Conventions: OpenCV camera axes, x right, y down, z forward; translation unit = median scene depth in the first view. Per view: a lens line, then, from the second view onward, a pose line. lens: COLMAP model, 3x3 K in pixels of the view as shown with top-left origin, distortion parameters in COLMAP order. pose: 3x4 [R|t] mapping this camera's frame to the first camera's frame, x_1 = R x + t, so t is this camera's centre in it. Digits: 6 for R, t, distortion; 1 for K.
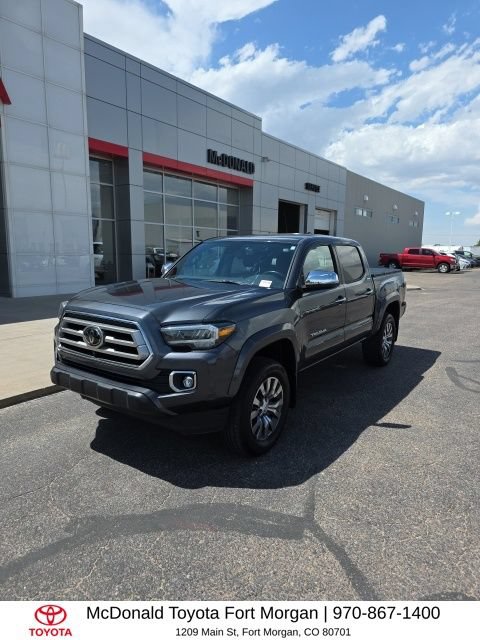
lens RADIAL K [[436.5, 0, 240.9], [0, 436.5, 321.4], [0, 0, 1]] dist [0.037551, -0.033443]
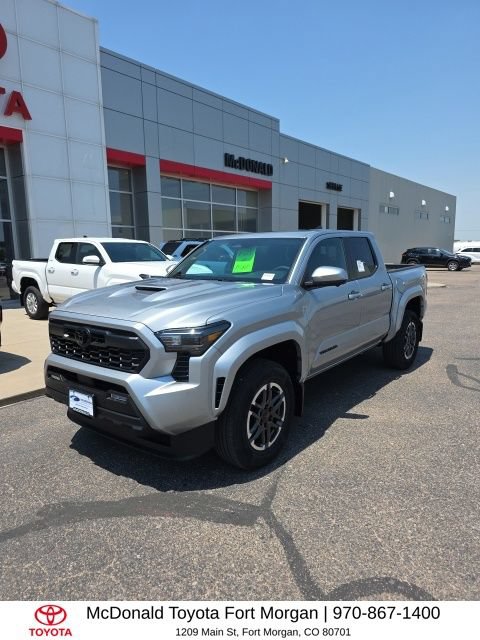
lens RADIAL K [[436.5, 0, 237.0], [0, 436.5, 326.4], [0, 0, 1]] dist [0.037551, -0.033443]
pose [[0.996745, -0.016782, -0.078858, 0.047636], [0.017173, 0.999843, 0.004279, 0.003500], [0.078774, -0.005619, 0.996877, -0.011543]]
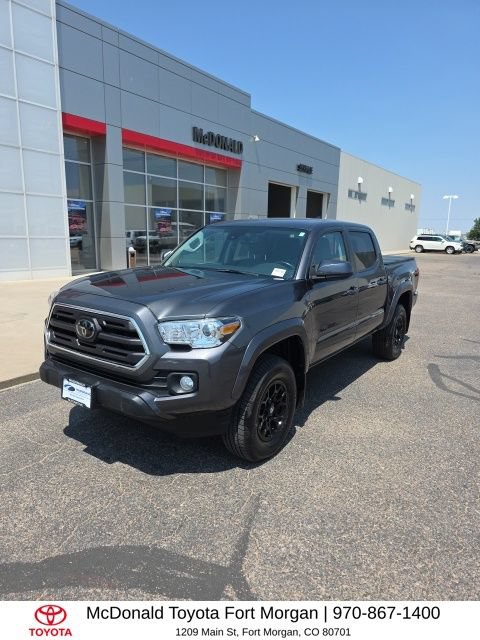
lens RADIAL K [[436.5, 0, 237.7], [0, 436.5, 323.3], [0, 0, 1]] dist [0.037551, -0.033443]
pose [[0.999986, 0.004951, 0.001909, 0.041853], [-0.005023, 0.999184, 0.040079, -0.009639], [-0.001709, -0.040088, 0.999195, 0.055909]]
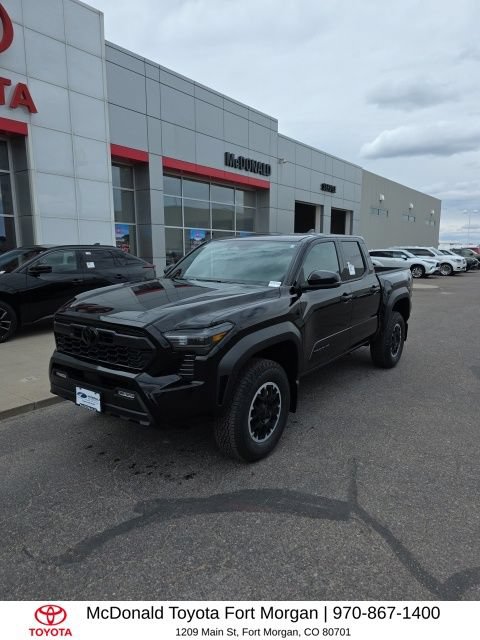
lens RADIAL K [[436.5, 0, 240.2], [0, 436.5, 329.3], [0, 0, 1]] dist [0.037551, -0.033443]
pose [[0.999507, -0.006787, -0.030639, -0.023855], [0.007234, 0.999869, 0.014483, 0.000103], [0.030536, -0.014698, 0.999426, -0.024552]]
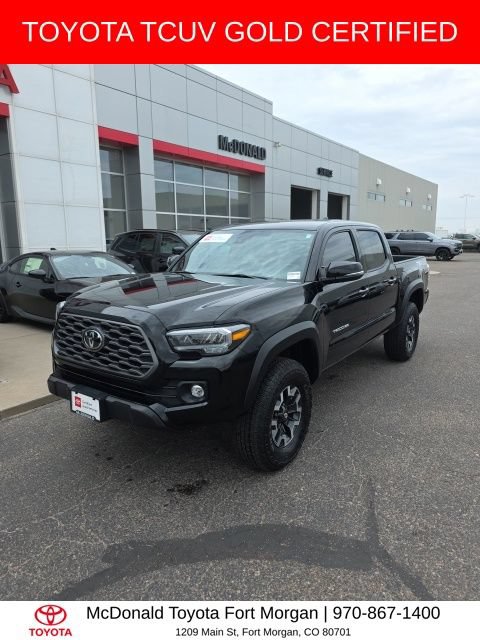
lens RADIAL K [[436.5, 0, 239.8], [0, 436.5, 319.5], [0, 0, 1]] dist [0.037551, -0.033443]
pose [[0.999595, -0.016717, -0.023017, -0.023478], [0.017223, 0.999611, 0.021922, -0.007052], [0.022641, -0.022309, 0.999495, 0.031383]]
